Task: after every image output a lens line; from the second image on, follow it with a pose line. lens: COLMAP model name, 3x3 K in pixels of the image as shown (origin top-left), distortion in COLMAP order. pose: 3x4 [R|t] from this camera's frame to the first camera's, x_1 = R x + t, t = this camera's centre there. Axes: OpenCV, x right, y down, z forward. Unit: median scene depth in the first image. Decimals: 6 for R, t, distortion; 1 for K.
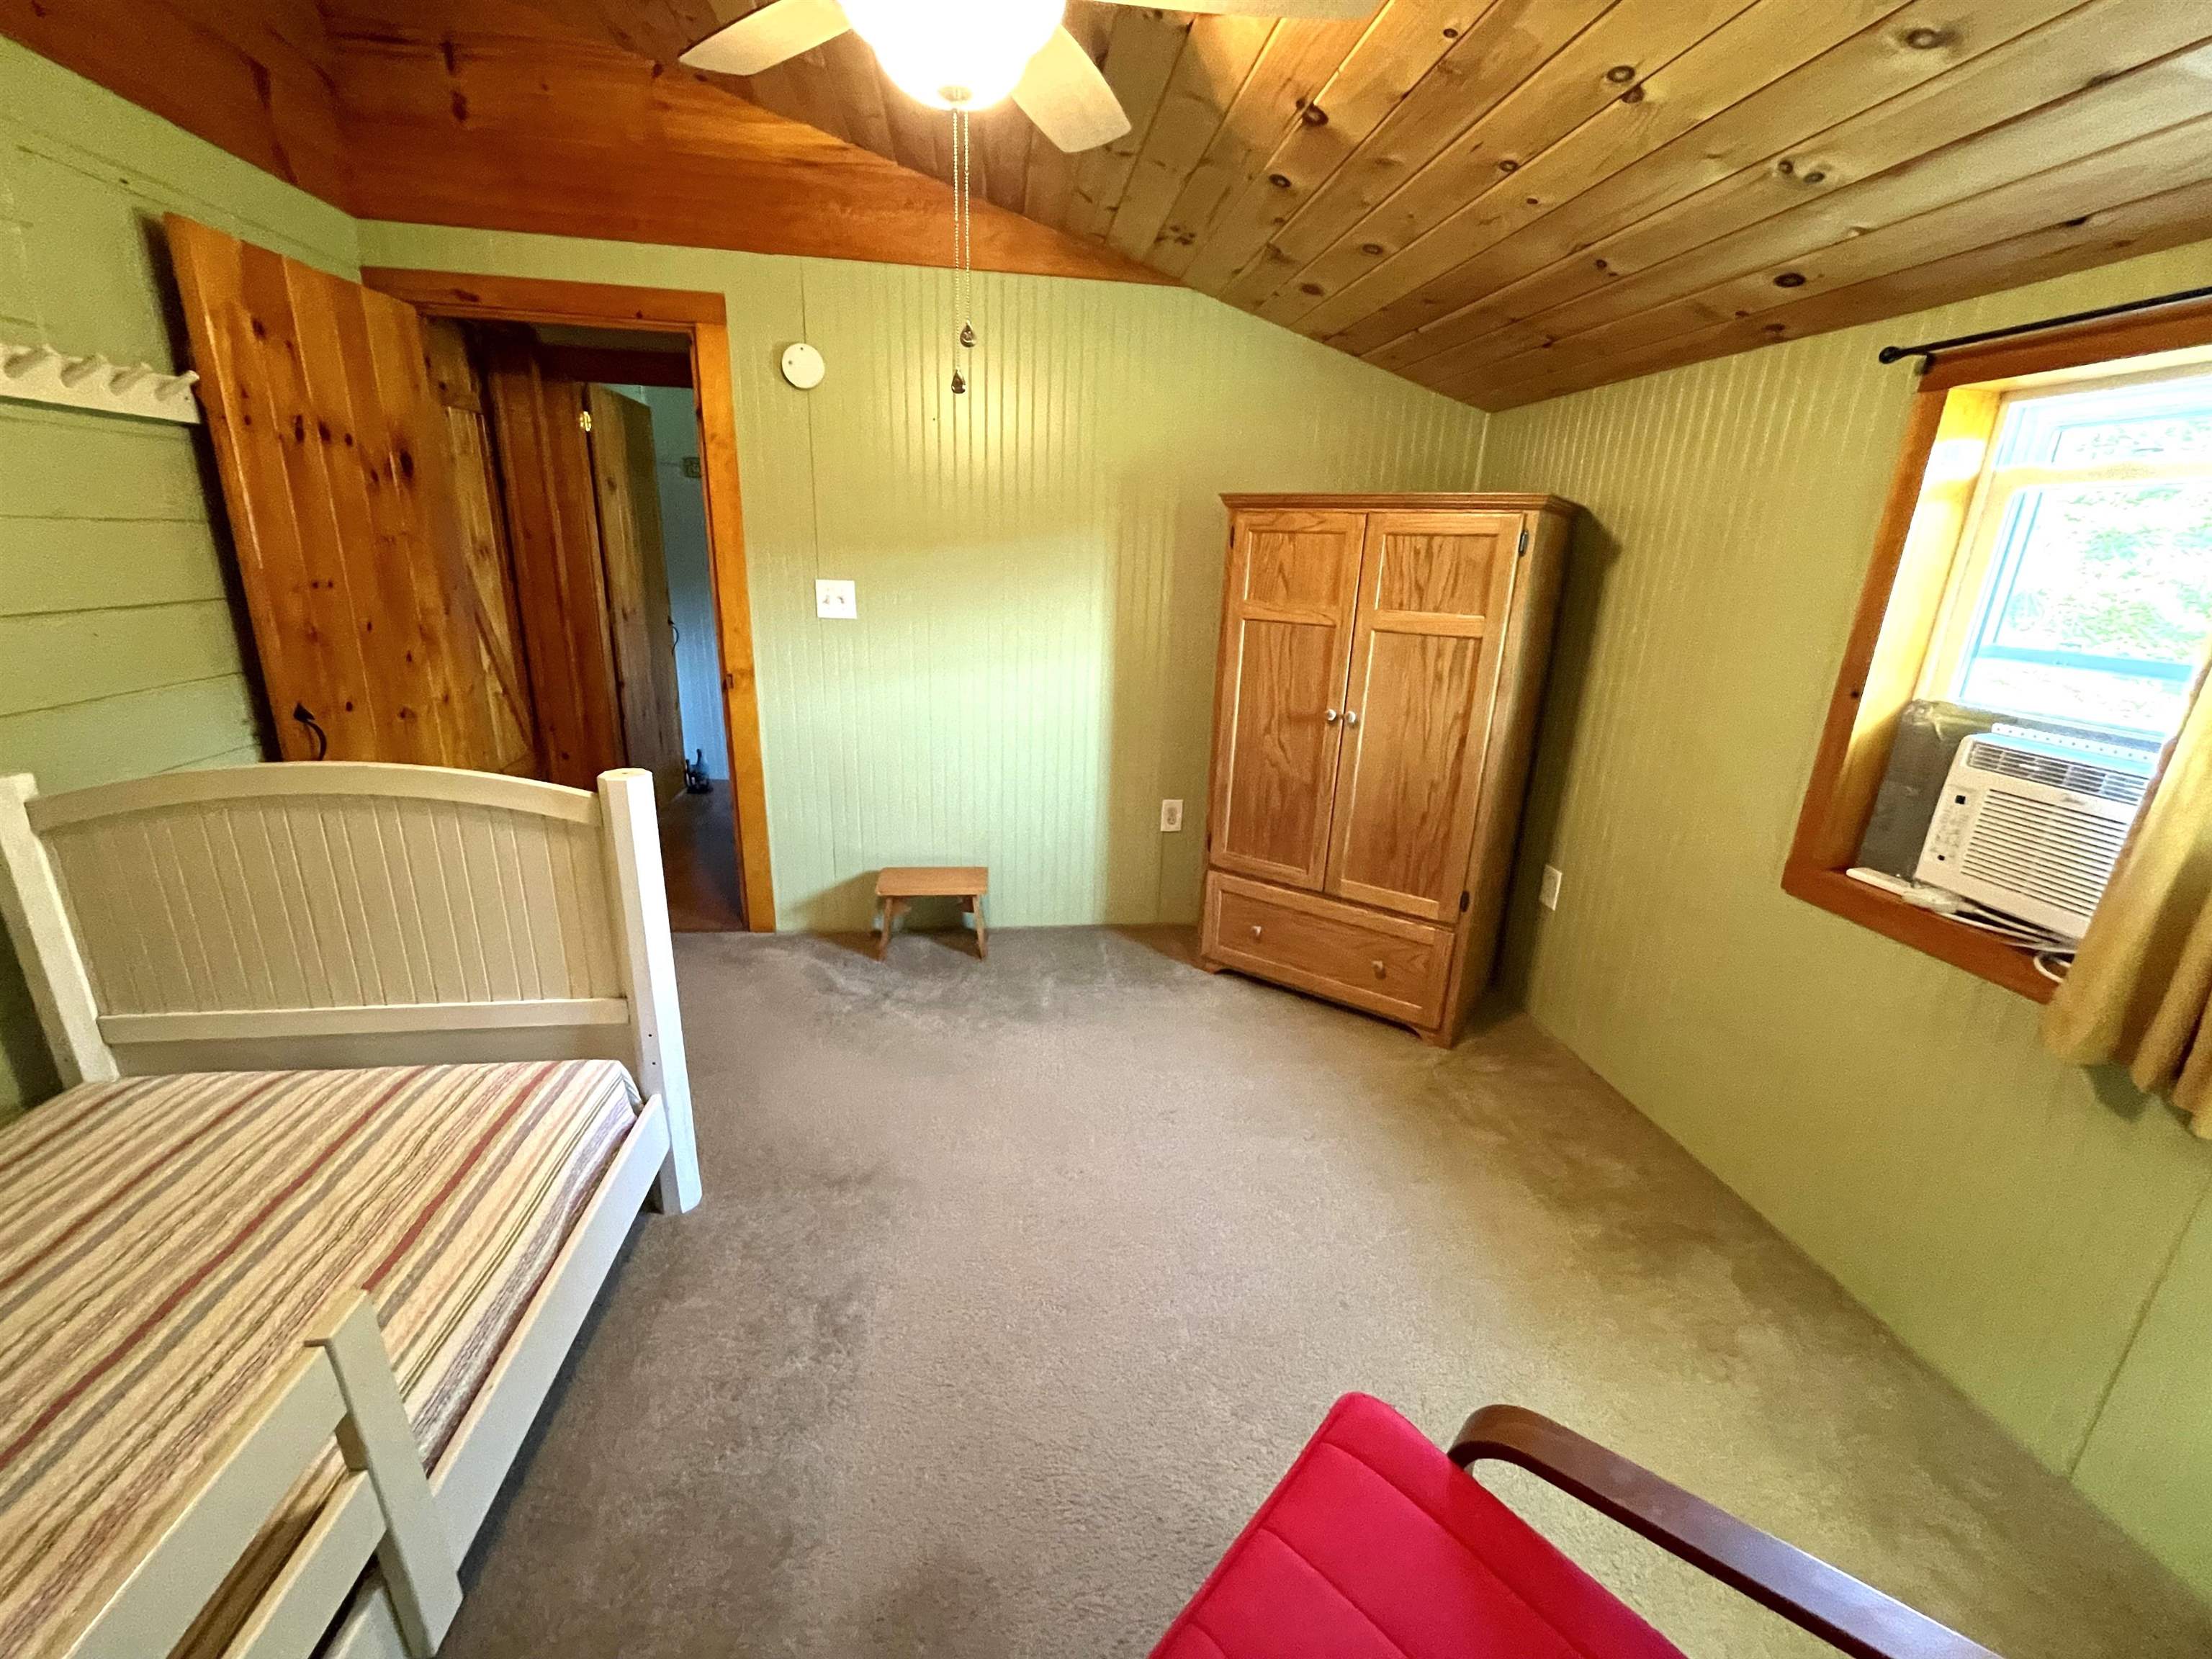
lens RADIAL K [[900.3, 0, 1098.4], [0, 900.3, 826.5], [0, 0, 1]] dist [-0.004244, 0.000217]
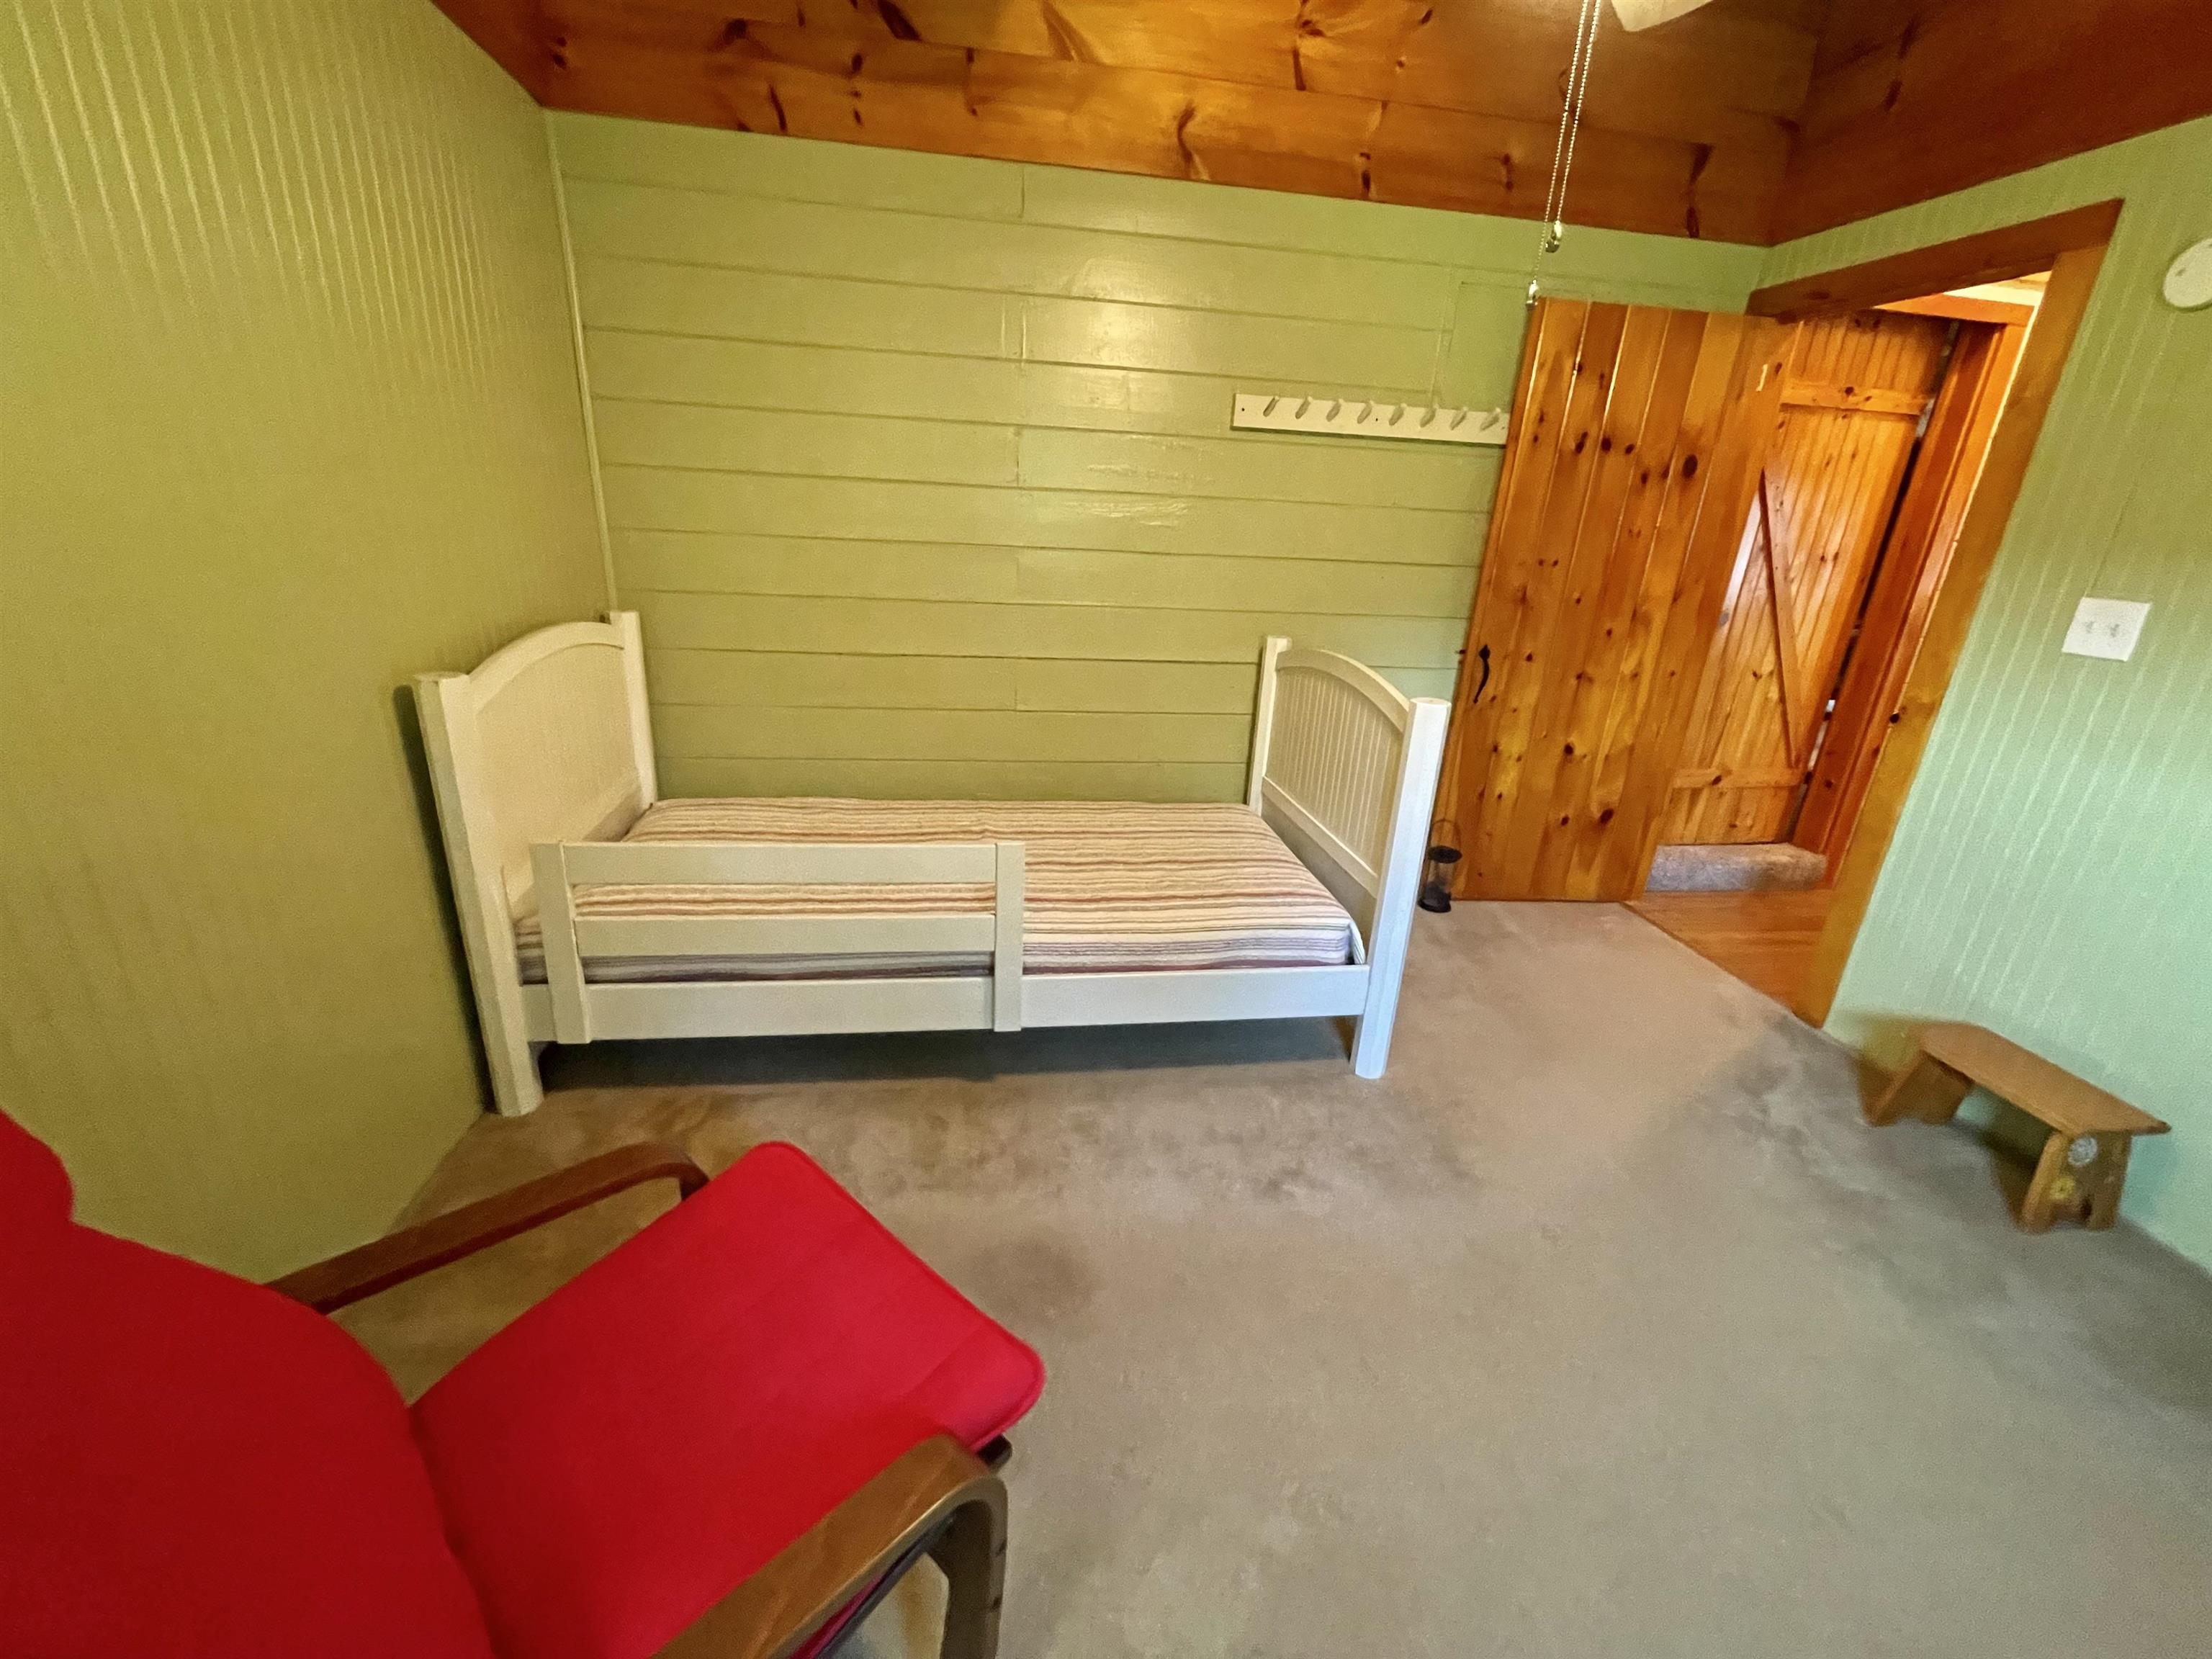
lens RADIAL K [[900.3, 0, 1114.3], [0, 900.3, 826.9], [0, 0, 1]] dist [-0.004244, 0.000217]
pose [[0.030132, 0.301495, -0.952991, 0.472841], [-0.346917, 0.897312, 0.272911, -0.064326], [0.937412, 0.322385, 0.131632, 0.365322]]
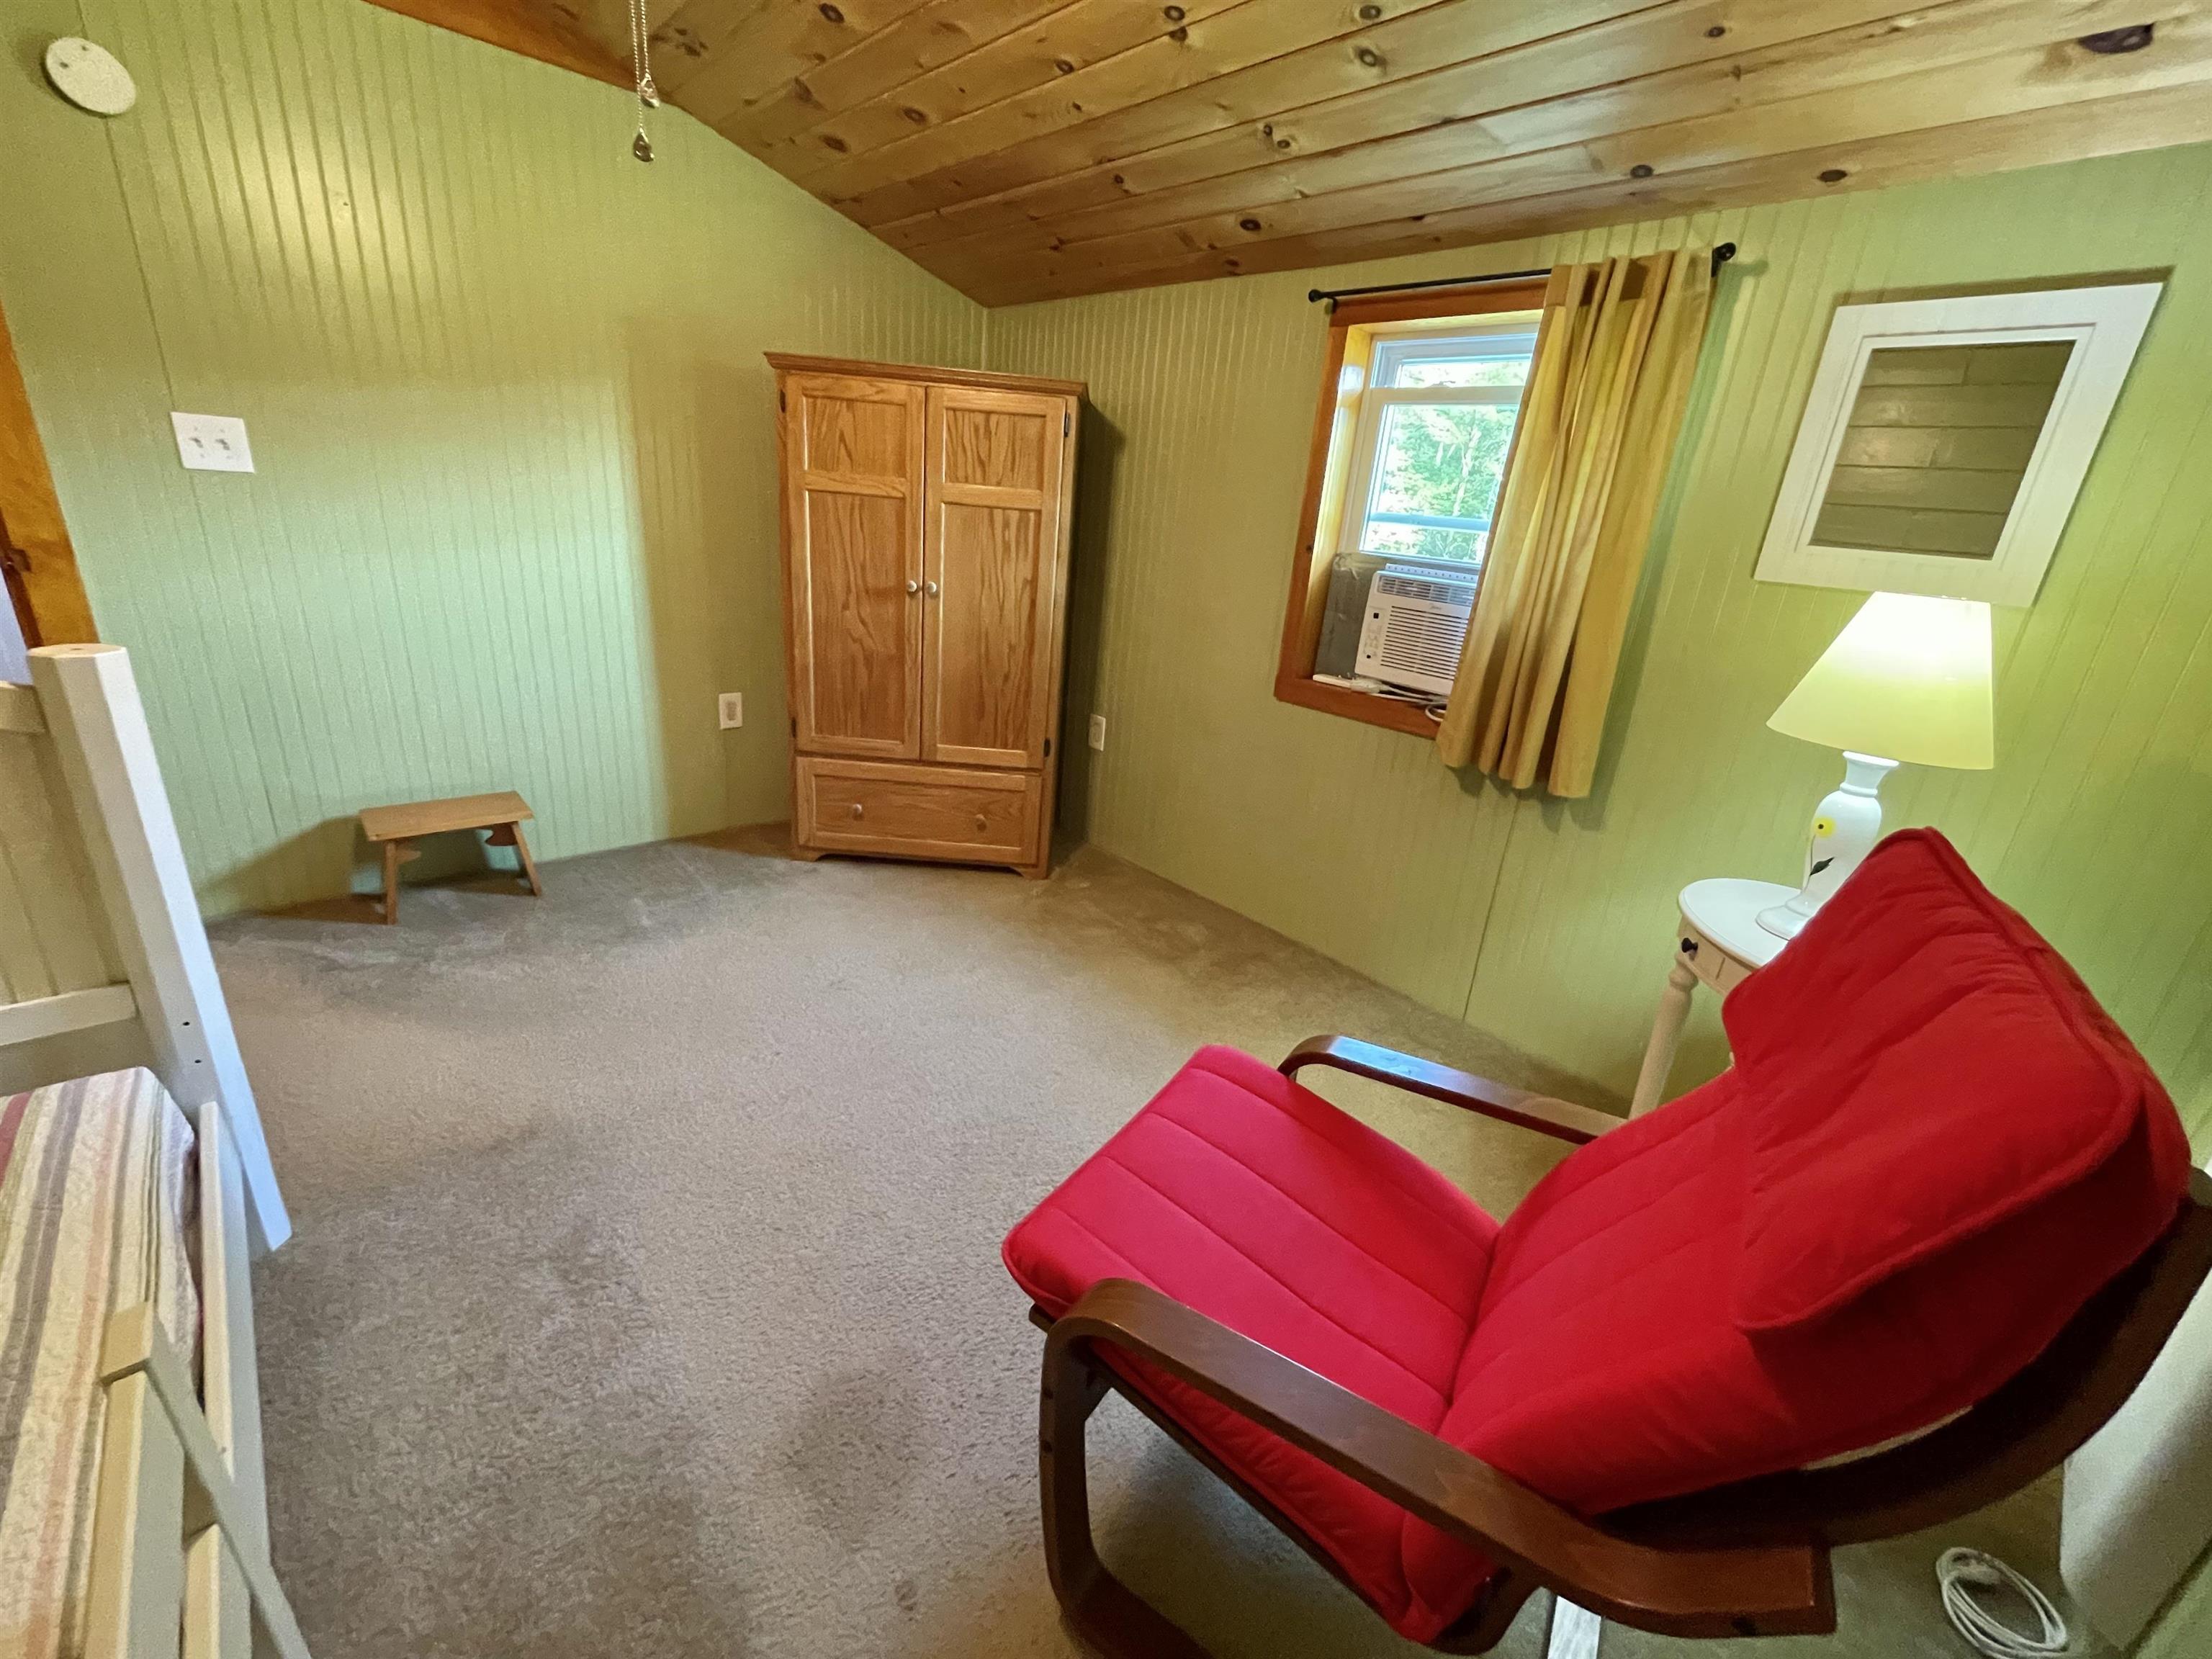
lens RADIAL K [[900.3, 0, 1111.7], [0, 900.3, 822.4], [0, 0, 1]] dist [-0.004244, 0.000217]
pose [[0.816750, -0.162514, 0.553633, -0.200698], [0.115654, 0.986153, 0.118858, 0.056297], [-0.565282, -0.033047, 0.824235, -0.000283]]
